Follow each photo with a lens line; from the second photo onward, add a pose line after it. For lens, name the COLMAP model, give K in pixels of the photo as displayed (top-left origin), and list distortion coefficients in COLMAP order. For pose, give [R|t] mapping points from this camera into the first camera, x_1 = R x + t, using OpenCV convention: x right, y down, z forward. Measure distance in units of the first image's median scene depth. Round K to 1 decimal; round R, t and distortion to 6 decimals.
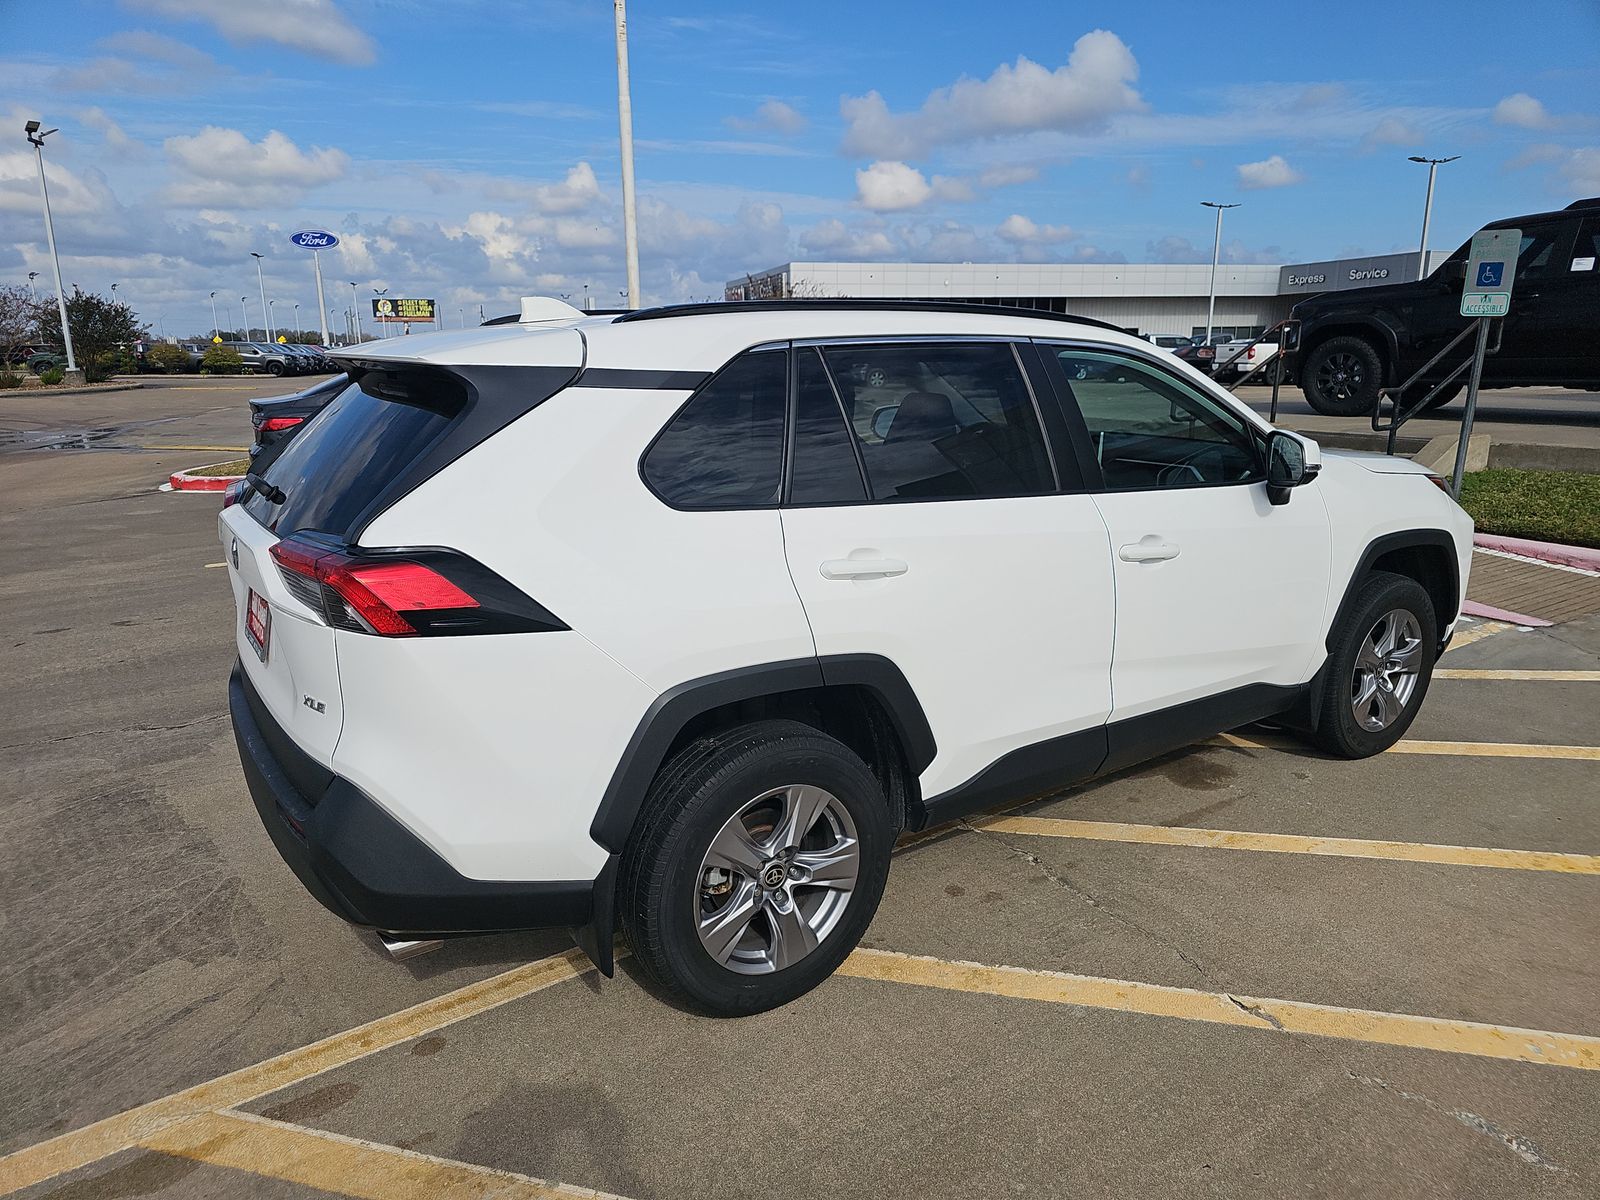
lens RADIAL K [[1068.2, 0, 783.0], [0, 1068.2, 608.0], [0, 0, 1]] dist [0.002269, 0.000674]
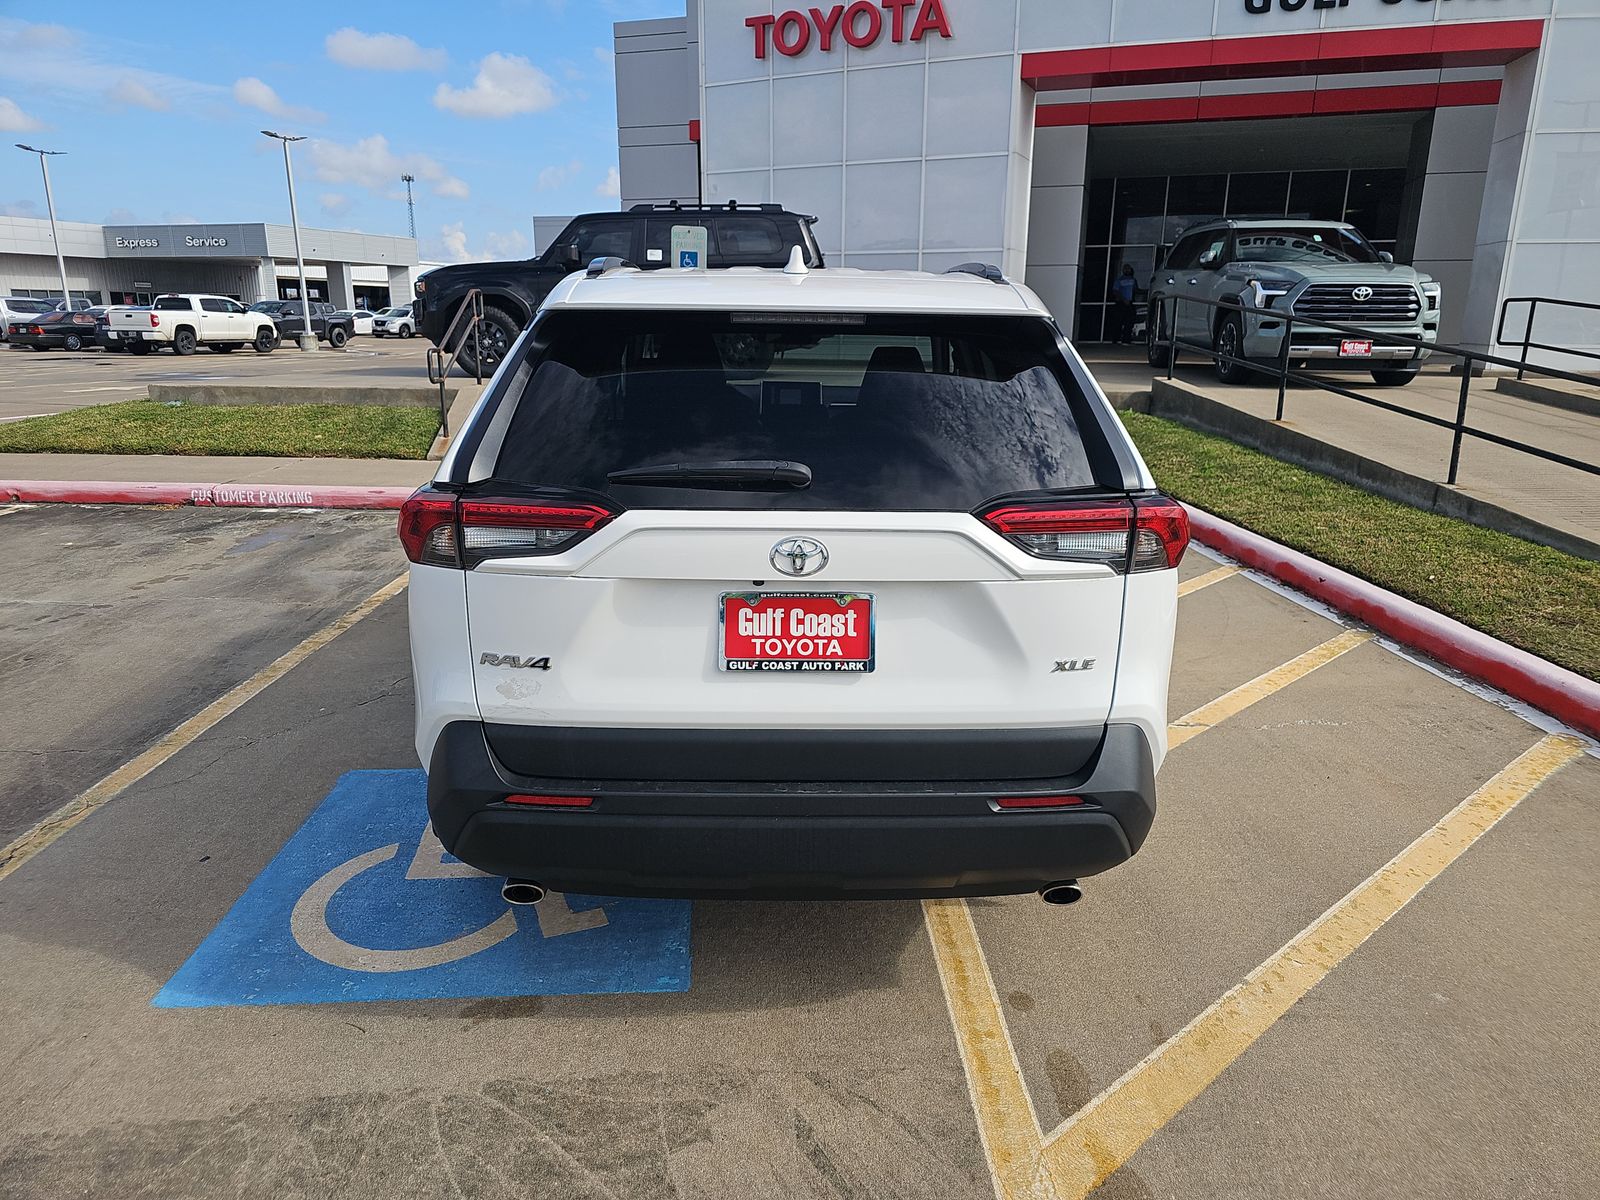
lens RADIAL K [[1063.6, 0, 800.0], [0, 1063.6, 600.0], [0, 0, 1]] dist [0.009772, -0.001545]
pose [[0.540907, -0.207256, 0.815147, -1.046699], [0.190277, 0.974191, 0.121432, -0.107651], [-0.819277, 0.089420, 0.566383, 0.499701]]
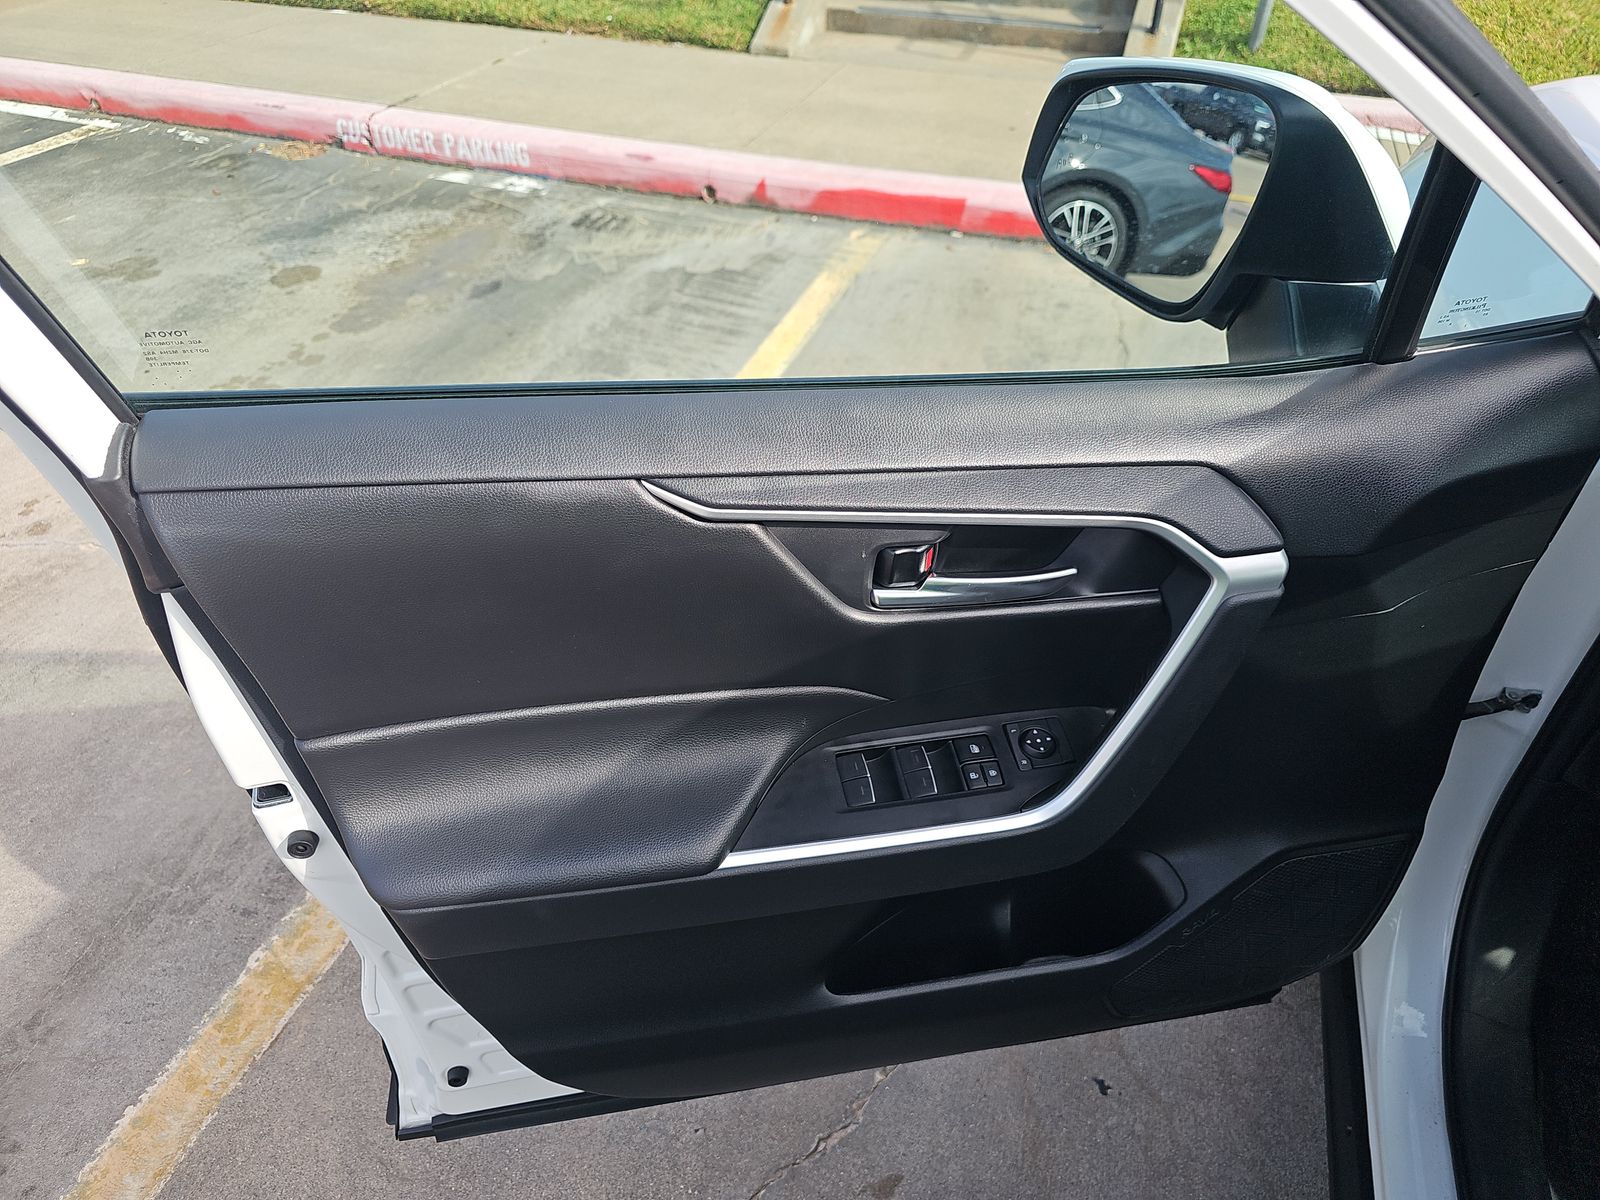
lens RADIAL K [[1066.6, 0, 790.6], [0, 1066.6, 597.2], [0, 0, 1]] dist [0.002851, 0.000214]
pose [[0.786519, -0.379318, 0.487345, -0.022170], [0.135530, 0.875920, 0.463029, -0.385149], [-0.602511, -0.298132, 0.740337, 1.673403]]
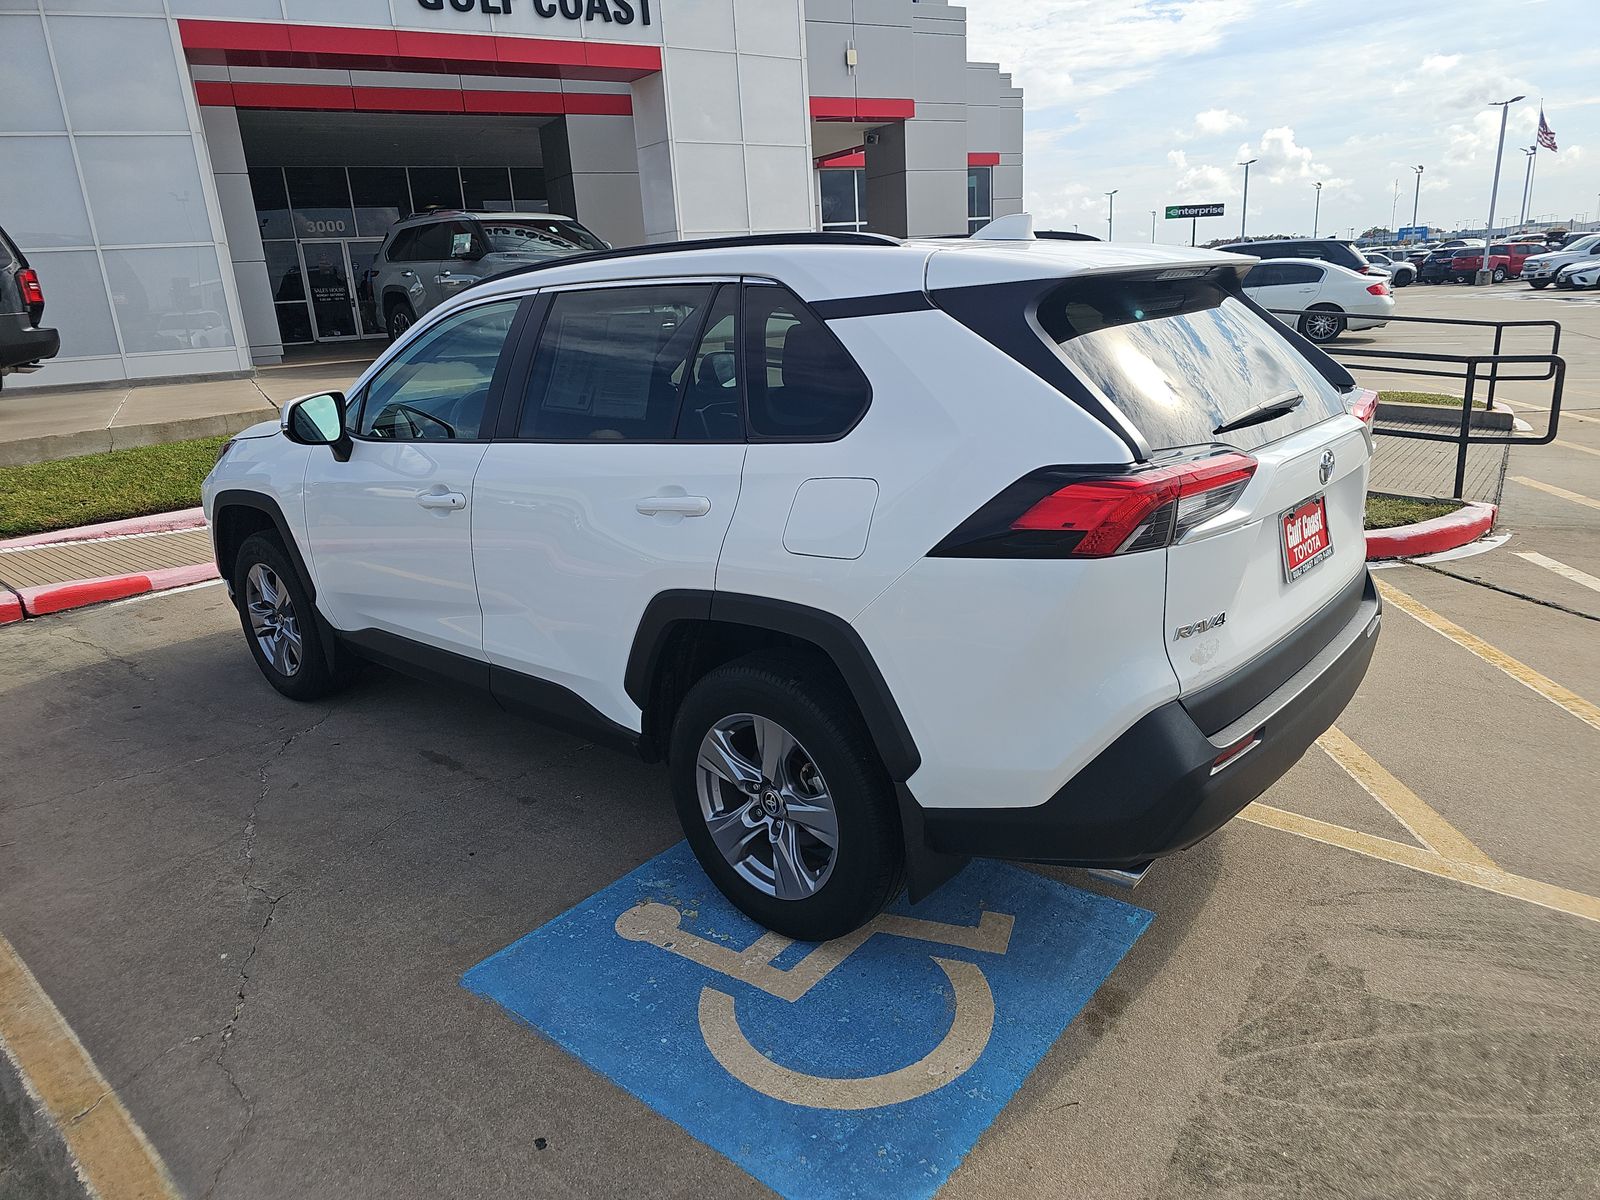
lens RADIAL K [[1068.2, 0, 783.0], [0, 1068.2, 608.0], [0, 0, 1]] dist [0.002269, 0.000674]
pose [[-0.257809, -0.257001, 0.931389, -1.169190], [0.287152, 0.900038, 0.327834, -0.352919], [-0.922539, 0.351969, -0.158240, 1.478842]]
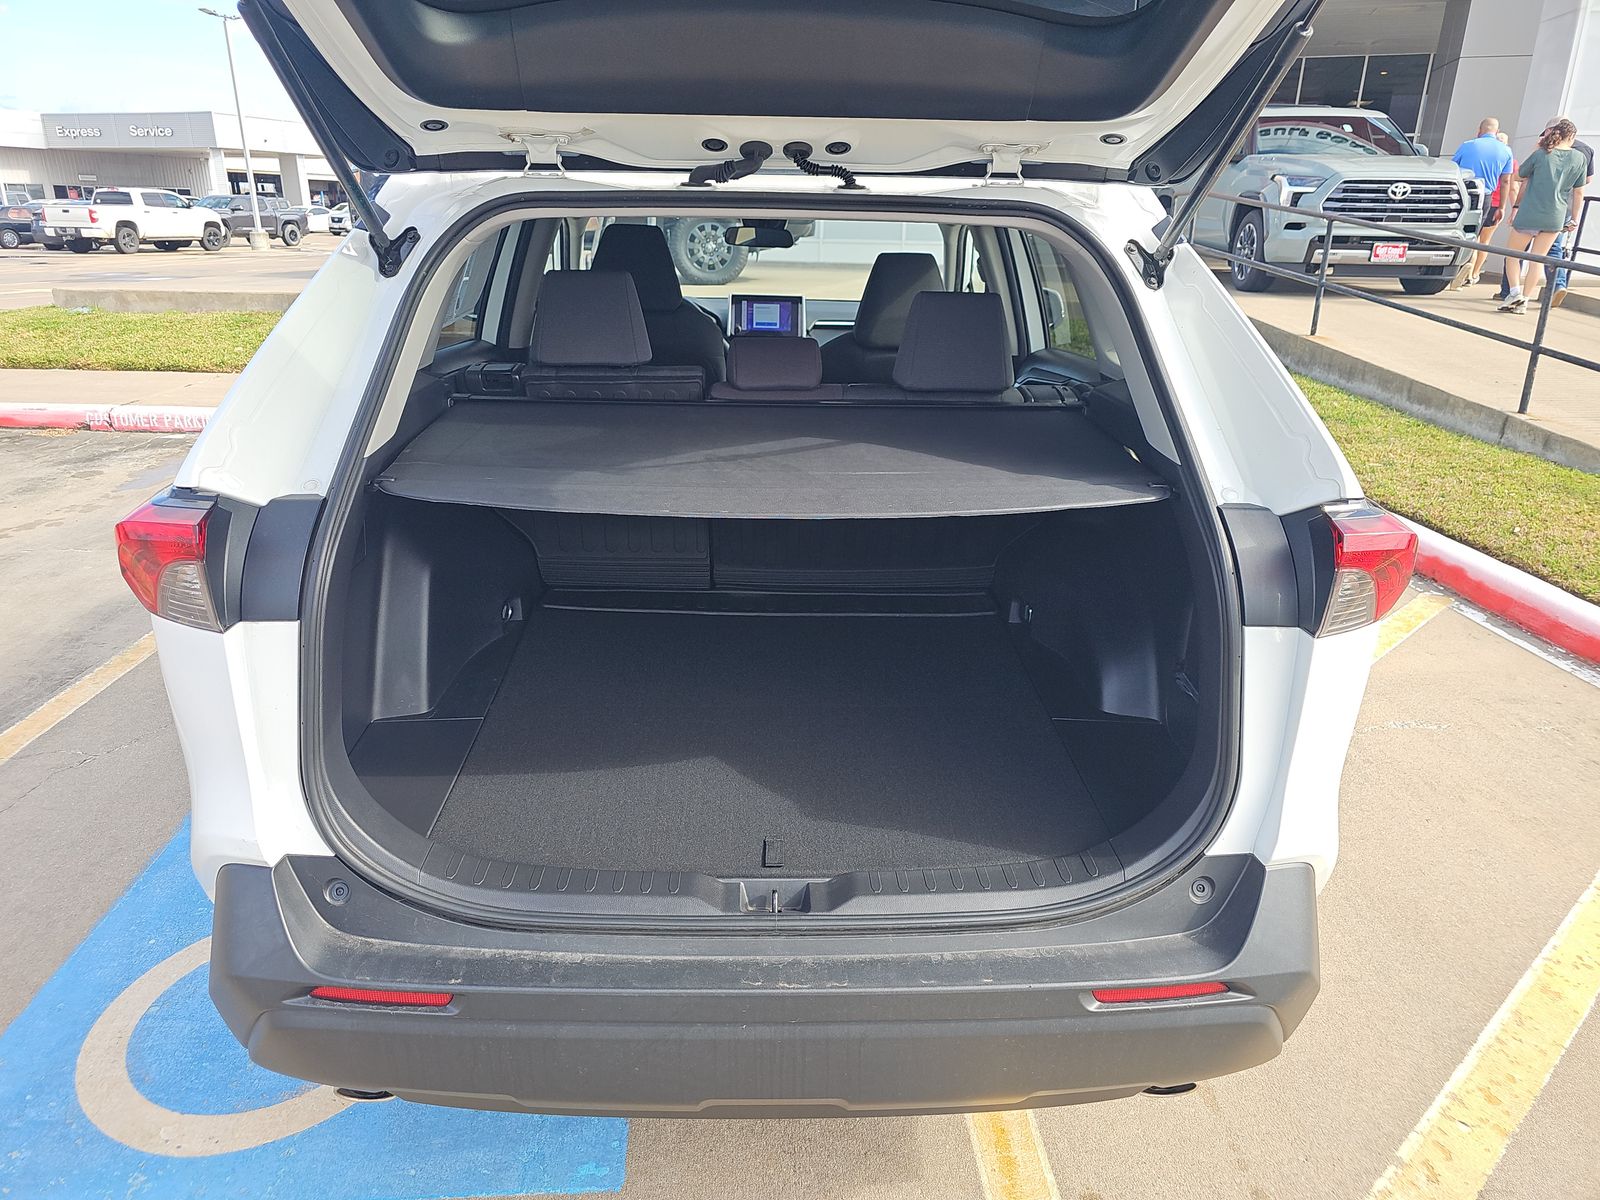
lens RADIAL K [[1066.6, 0, 790.6], [0, 1066.6, 597.2], [0, 0, 1]] dist [0.002851, 0.000214]
pose [[0.529698, -0.274885, 0.802408, -0.792775], [0.187695, 0.960562, 0.205160, -0.144963], [-0.827158, 0.041935, 0.560402, 0.661661]]
